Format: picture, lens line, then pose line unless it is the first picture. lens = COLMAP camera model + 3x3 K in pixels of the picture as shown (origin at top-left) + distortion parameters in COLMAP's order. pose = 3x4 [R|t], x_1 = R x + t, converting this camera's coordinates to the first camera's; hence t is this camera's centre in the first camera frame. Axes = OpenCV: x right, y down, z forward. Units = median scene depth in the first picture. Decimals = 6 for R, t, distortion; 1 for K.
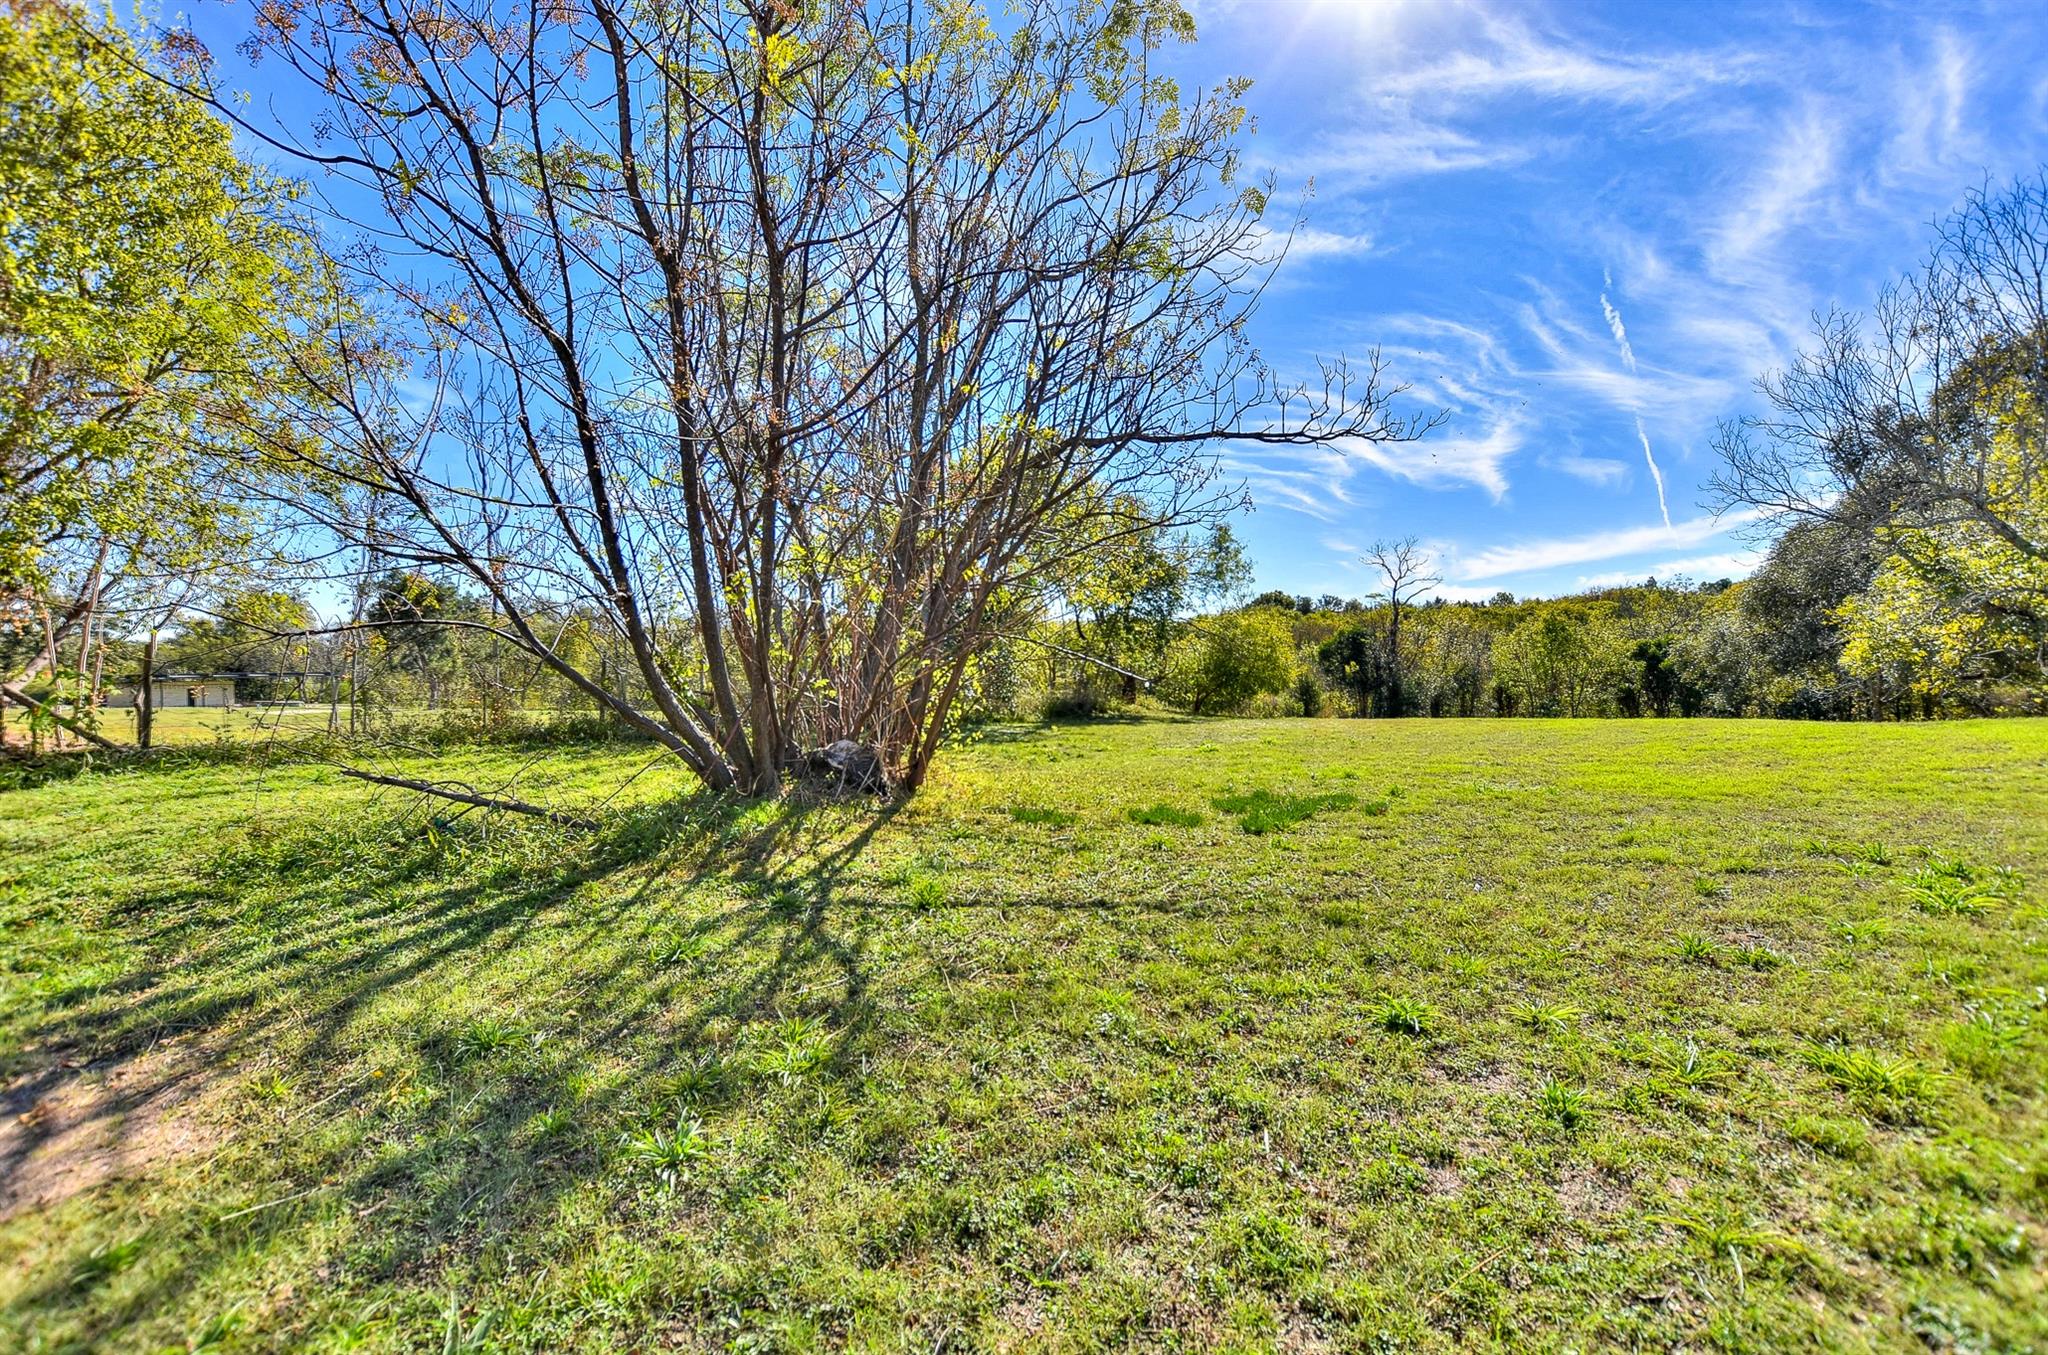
lens RADIAL K [[859.9, 0, 1024.0], [0, 859.9, 677.5], [0, 0, 1]] dist [-0.019421, 0.000674]
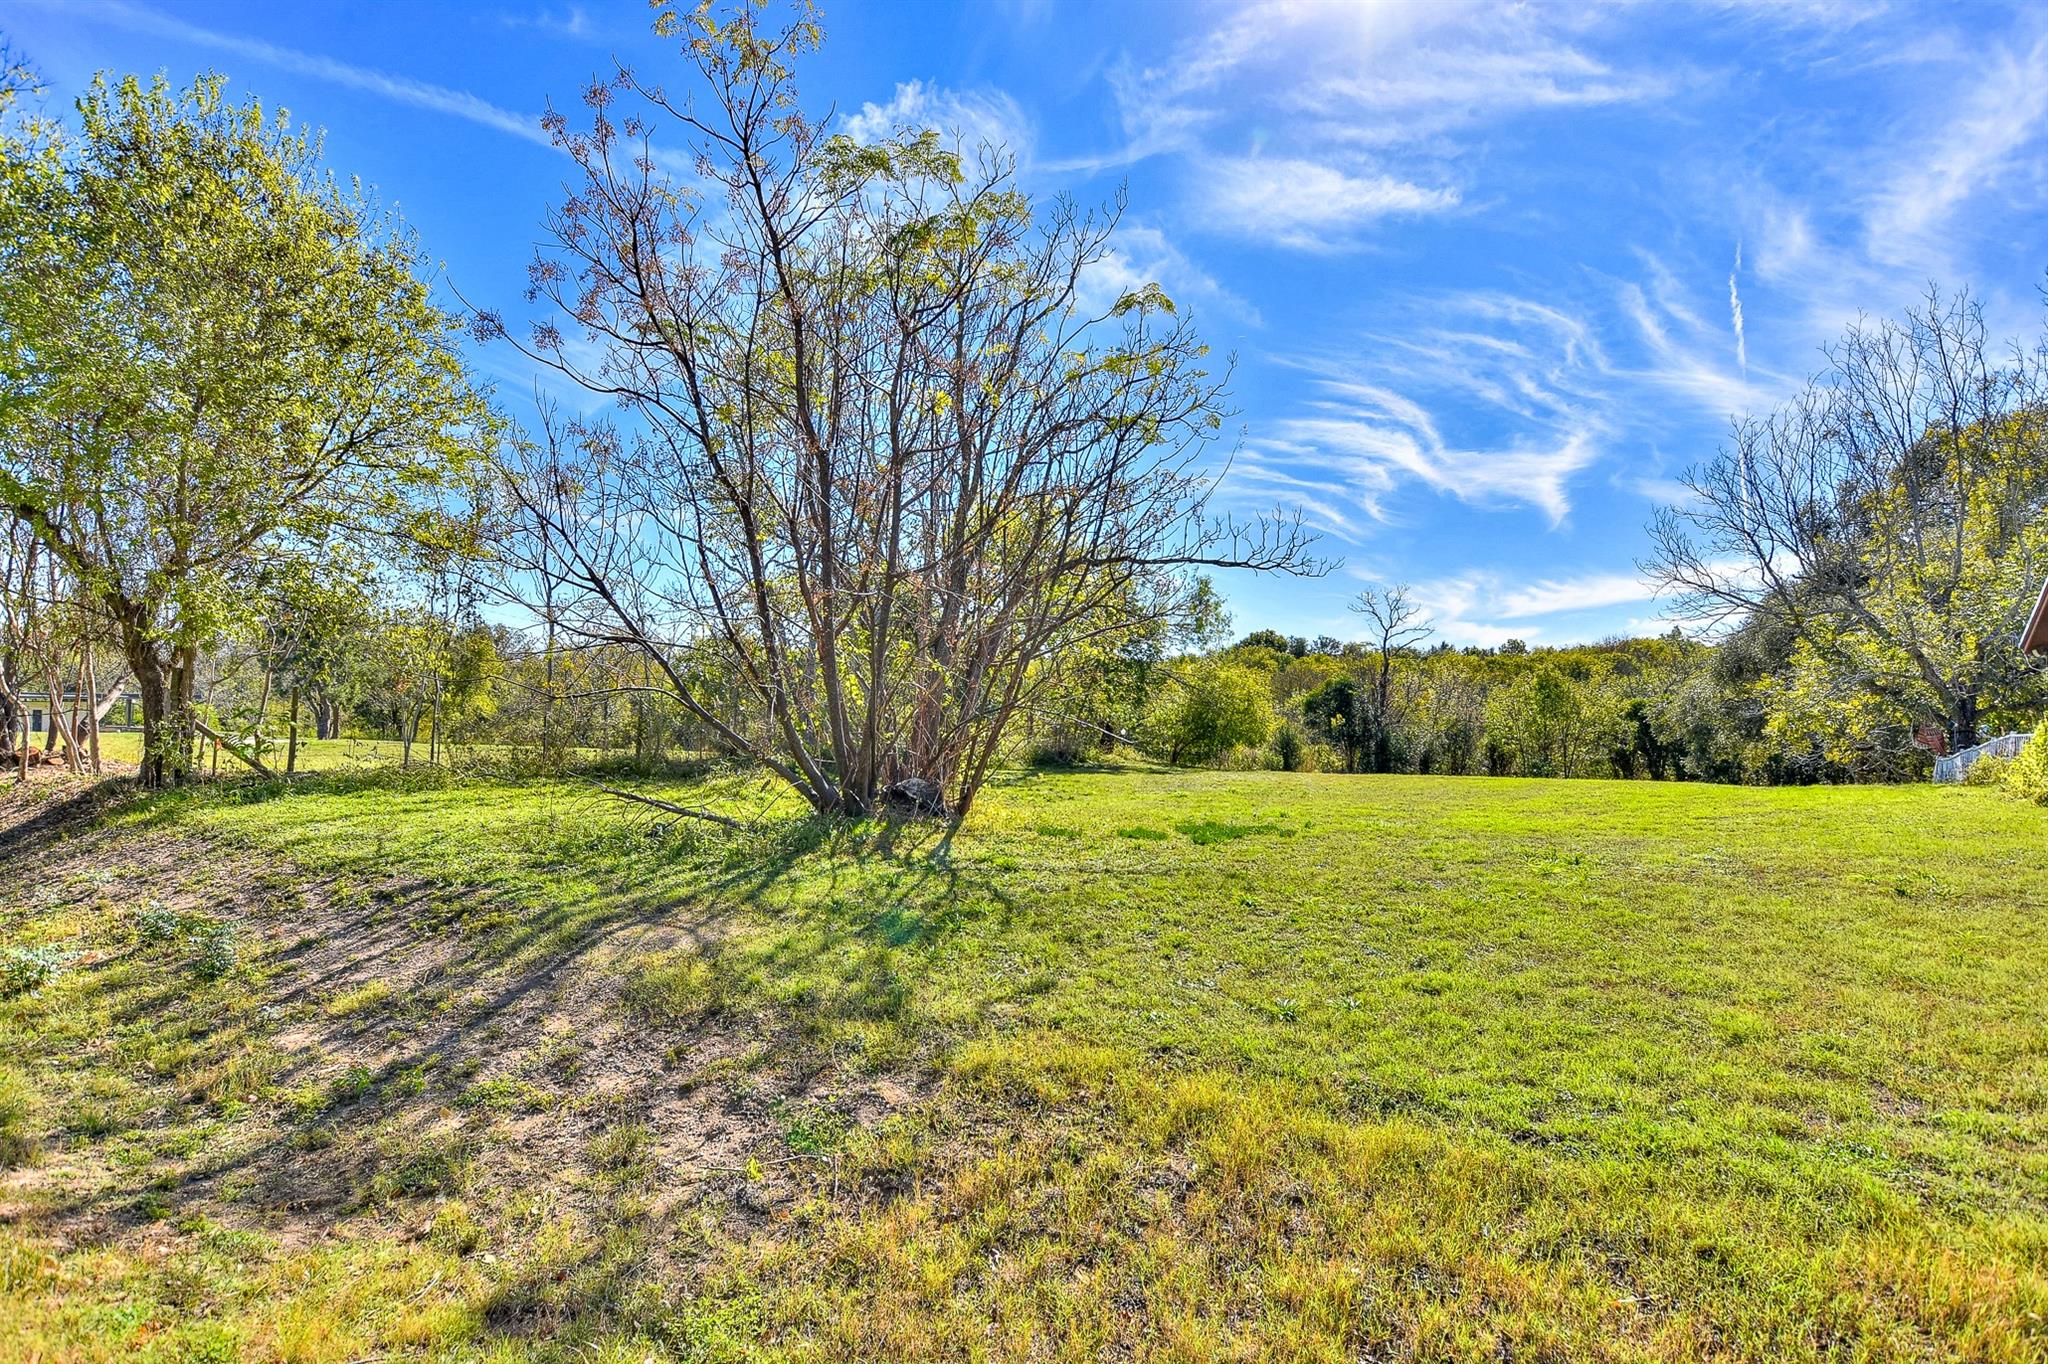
lens RADIAL K [[1064.2, 0, 1024.0], [0, 1064.2, 682.0], [0, 0, 1]] dist [-0.001755, 0.000018]
pose [[0.998336, 0.026693, 0.051117, -0.035241], [-0.025060, 0.999163, -0.032324, -0.008987], [-0.051937, 0.030989, 0.998169, -0.207753]]
